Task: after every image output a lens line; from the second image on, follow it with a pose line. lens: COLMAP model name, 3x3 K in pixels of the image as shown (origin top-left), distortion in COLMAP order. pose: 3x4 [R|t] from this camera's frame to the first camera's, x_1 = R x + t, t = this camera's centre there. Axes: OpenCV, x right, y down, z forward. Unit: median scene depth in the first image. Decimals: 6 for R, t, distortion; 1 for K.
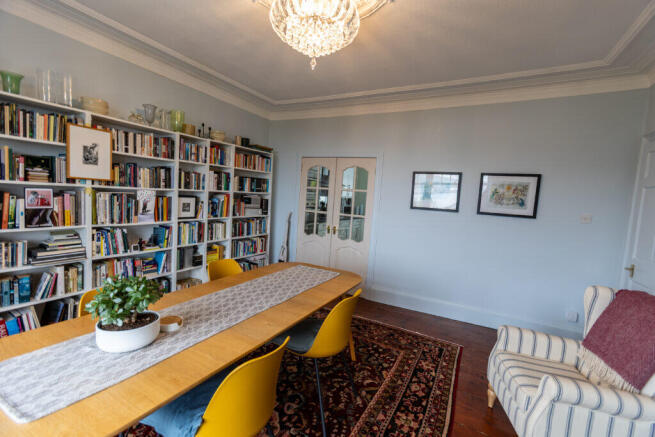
lens RADIAL K [[288.7, 0, 327.5], [0, 288.7, 218.5], [0, 0, 1]] dist [-0.012222, 0.000258]
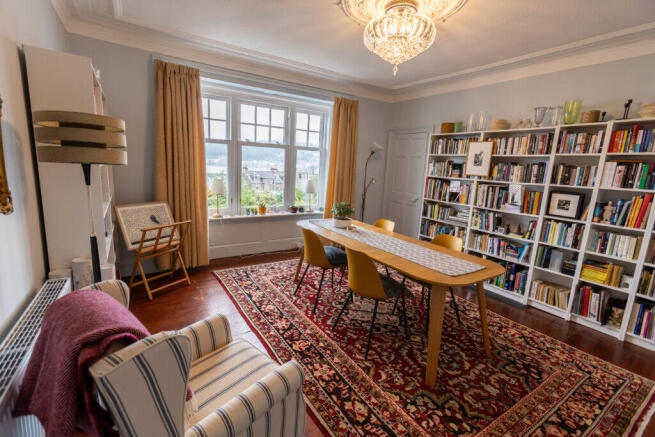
lens RADIAL K [[301.3, 0, 327.5], [0, 301.3, 218.5], [0, 0, 1]] dist [-0.031053, 0.000251]
pose [[-0.485226, 0.063900, -0.872051, 0.872720], [-0.147520, 0.977047, 0.153678, -0.037696], [0.861854, 0.203214, -0.464662, 1.006441]]
